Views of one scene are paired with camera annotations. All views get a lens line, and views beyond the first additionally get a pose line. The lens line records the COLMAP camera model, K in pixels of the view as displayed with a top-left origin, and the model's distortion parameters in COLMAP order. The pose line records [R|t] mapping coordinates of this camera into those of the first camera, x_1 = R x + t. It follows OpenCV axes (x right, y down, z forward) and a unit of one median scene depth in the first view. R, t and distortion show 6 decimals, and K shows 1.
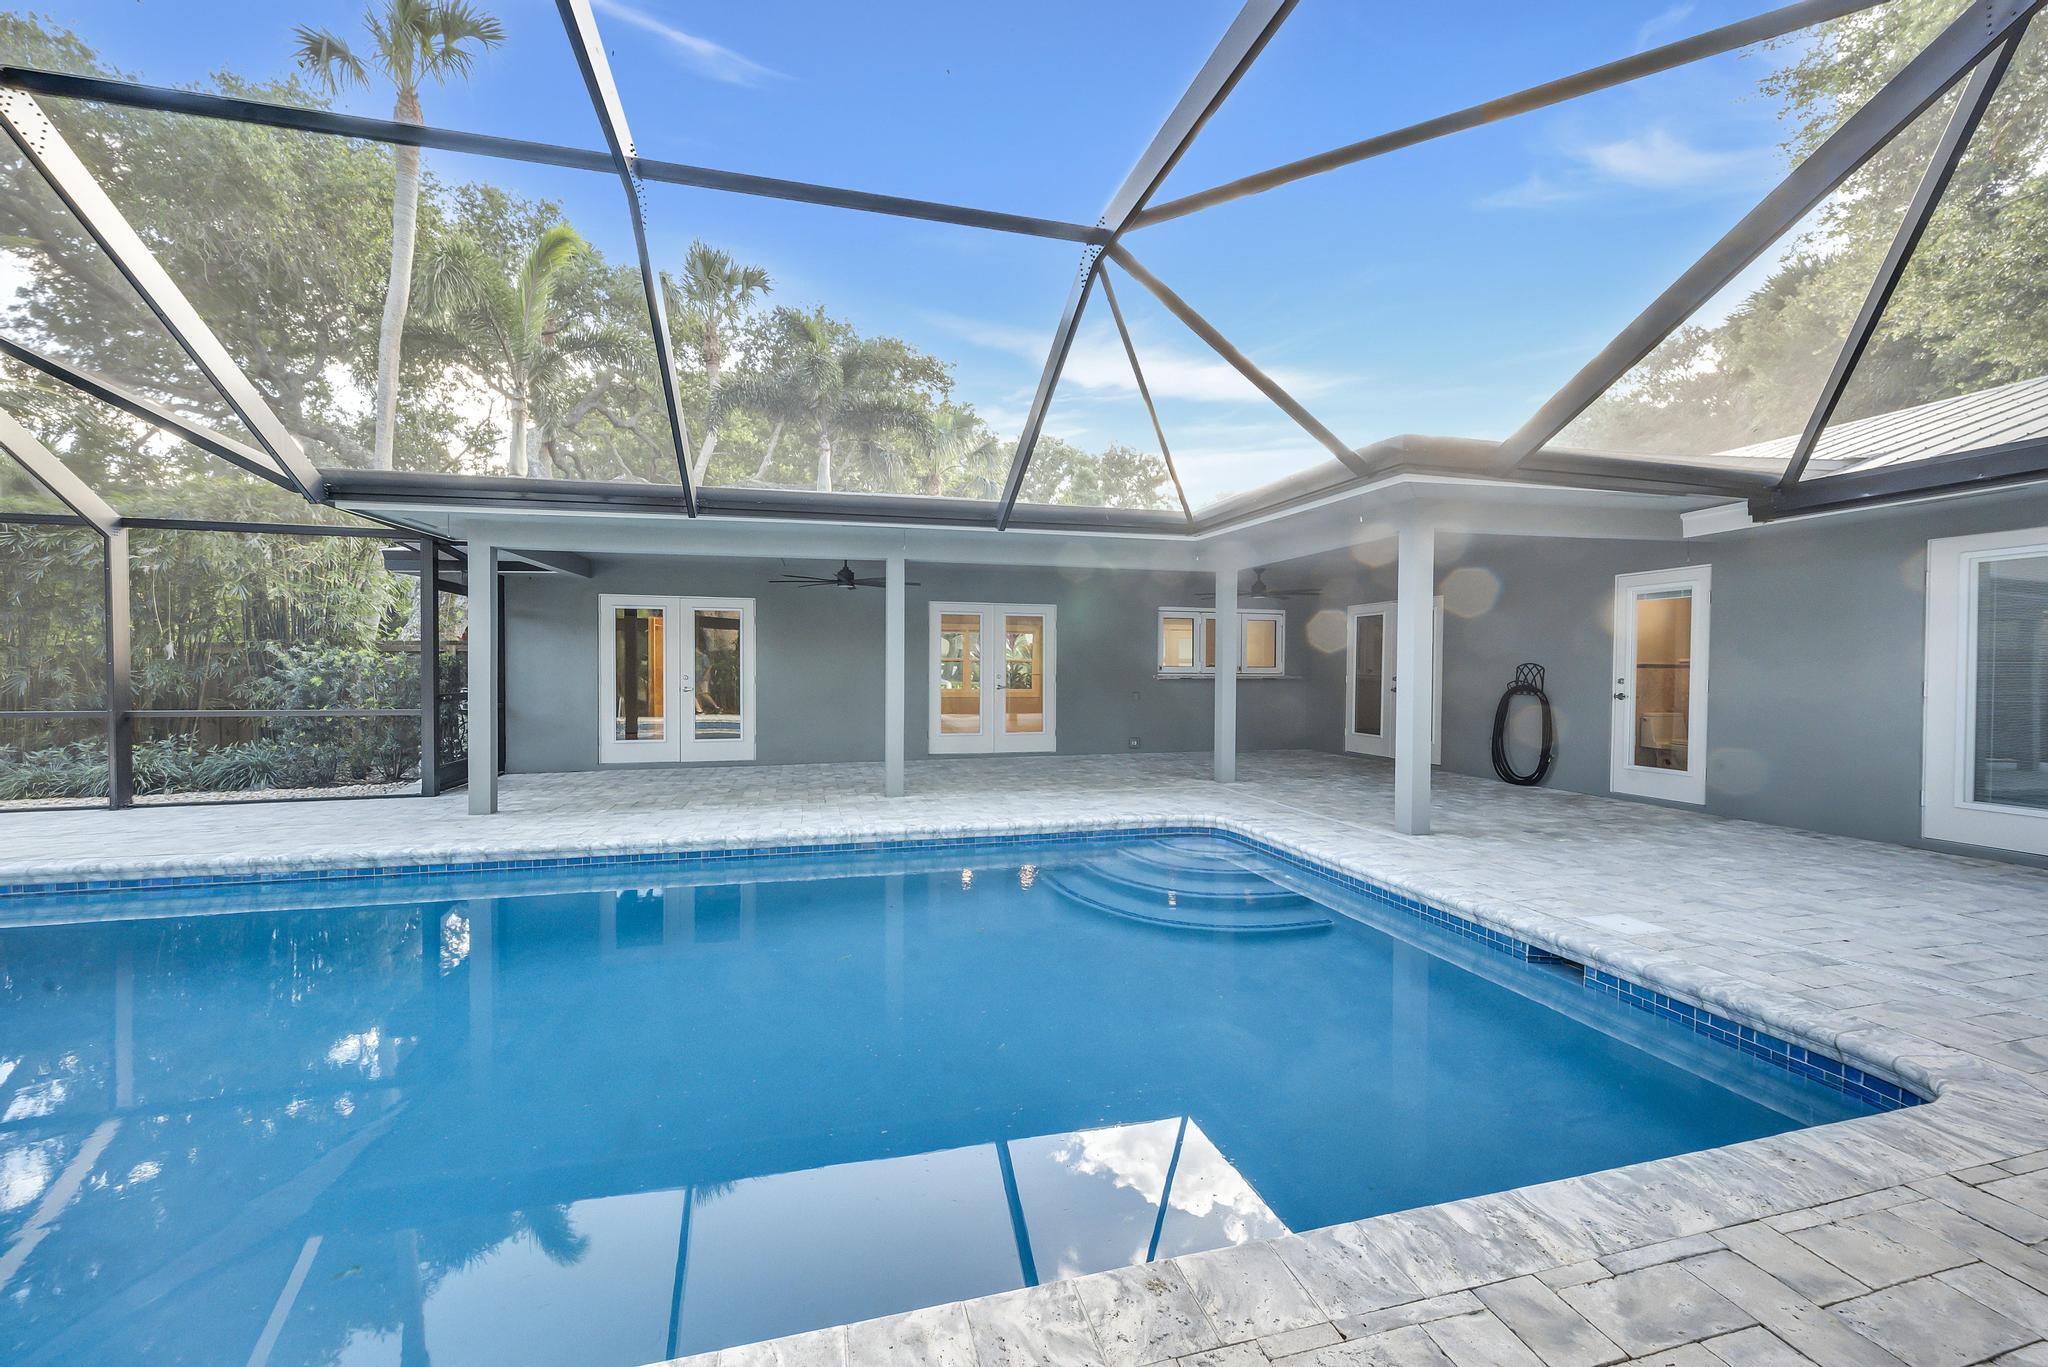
lens RADIAL K [[801.0, 0, 1024.0], [0, 801.0, 683.5], [0, 0, 1]] dist [0.000618, 0.000353]
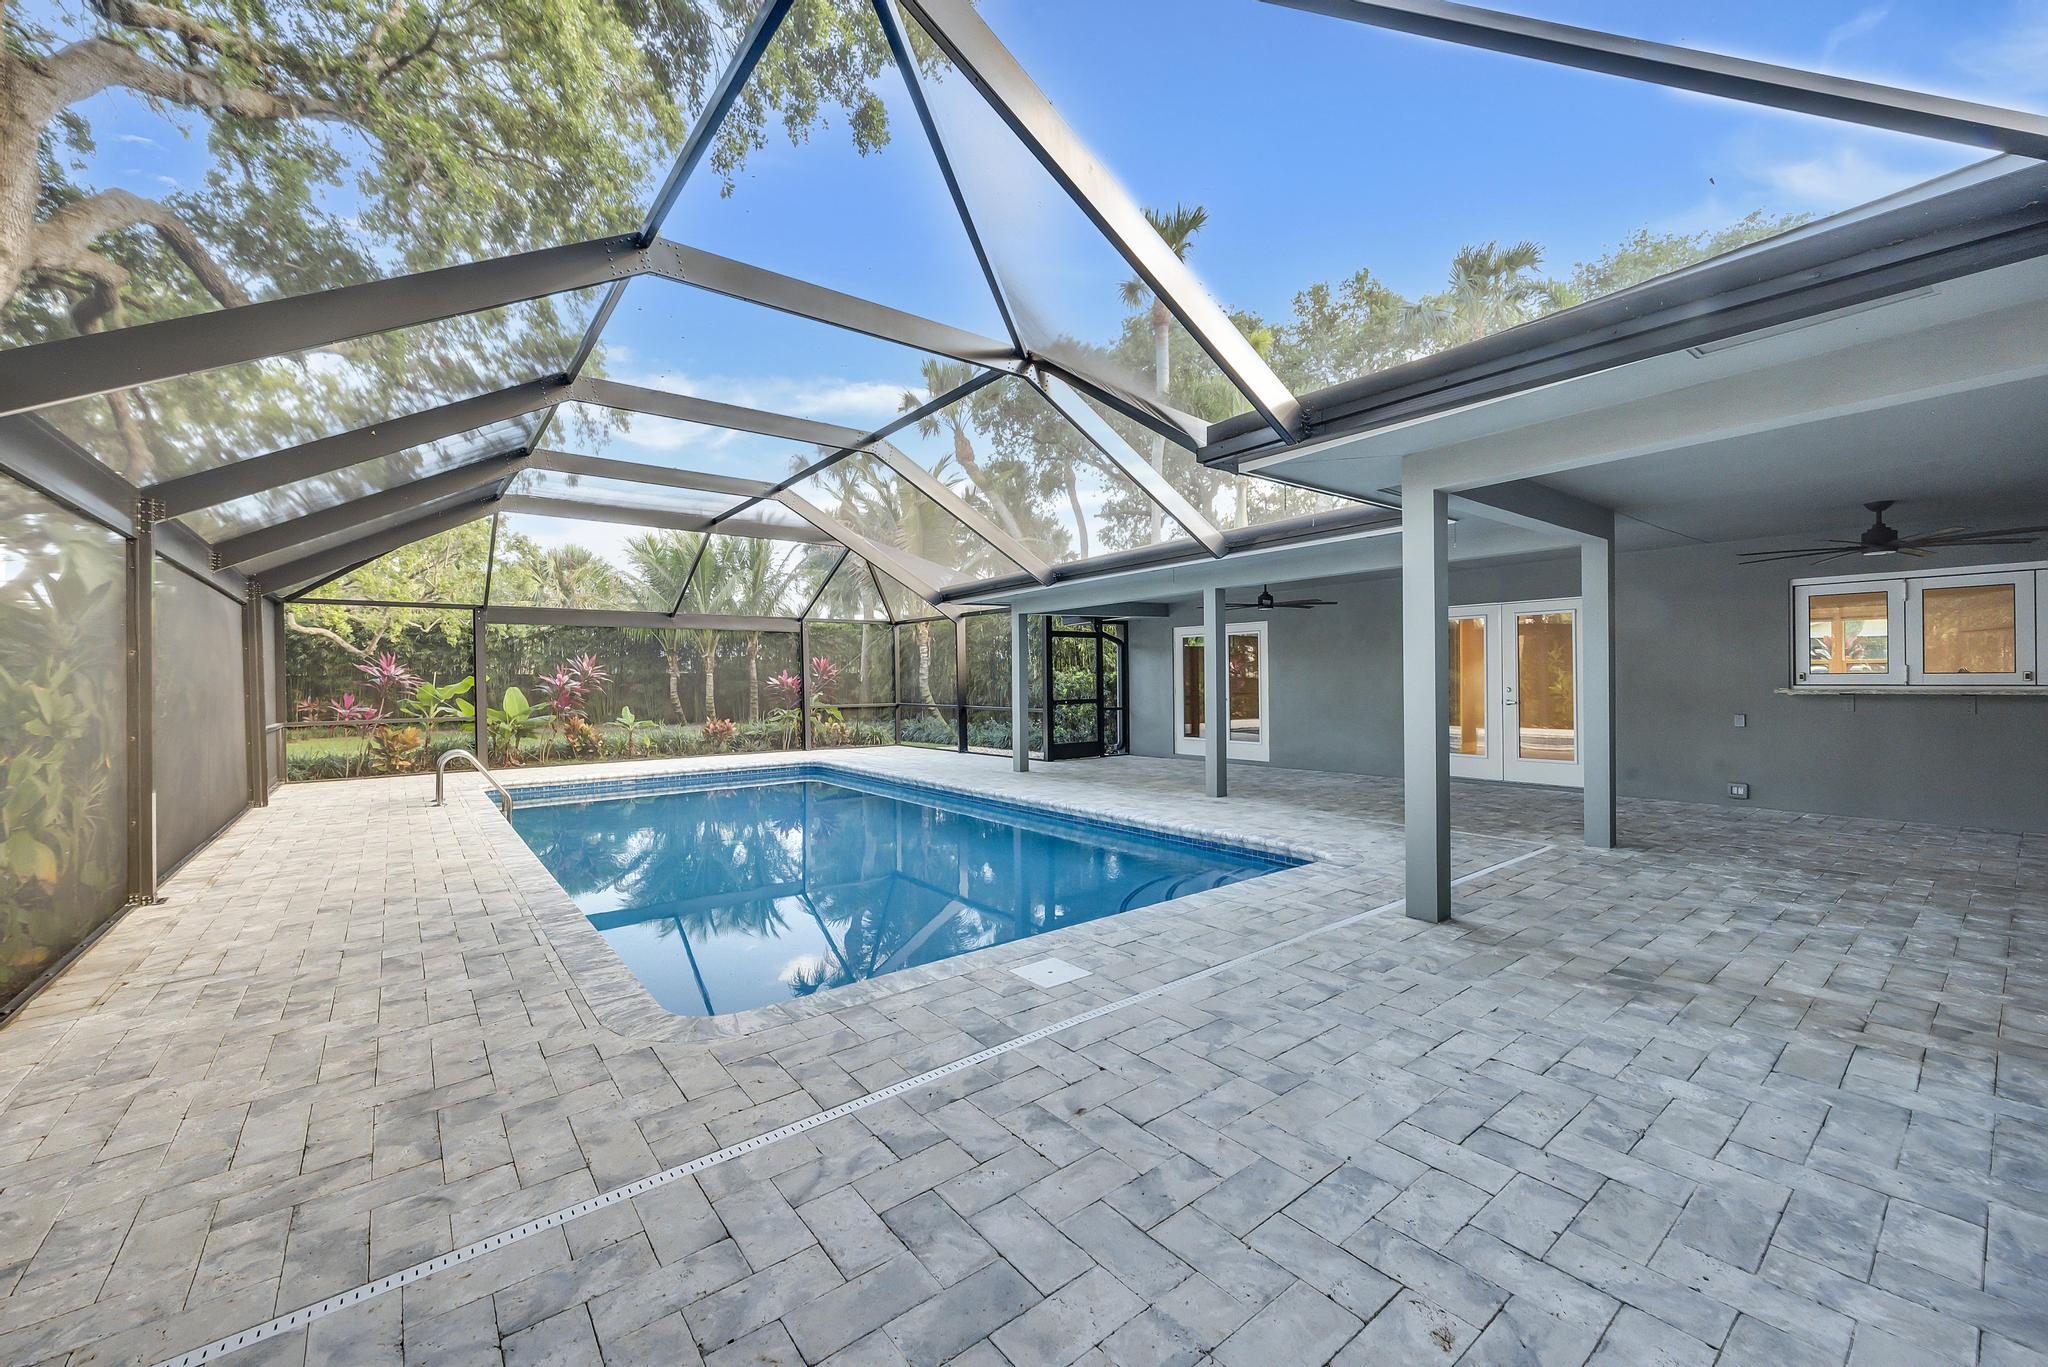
lens RADIAL K [[816.9, 0, 1024.0], [0, 816.9, 683.5], [0, 0, 1]] dist [-0.023650, 0.000045]
pose [[0.391799, 0.000151, -0.920051, 0.870349], [-0.008045, 0.999962, -0.003261, -0.013728], [0.920016, 0.008679, 0.391785, 0.332724]]
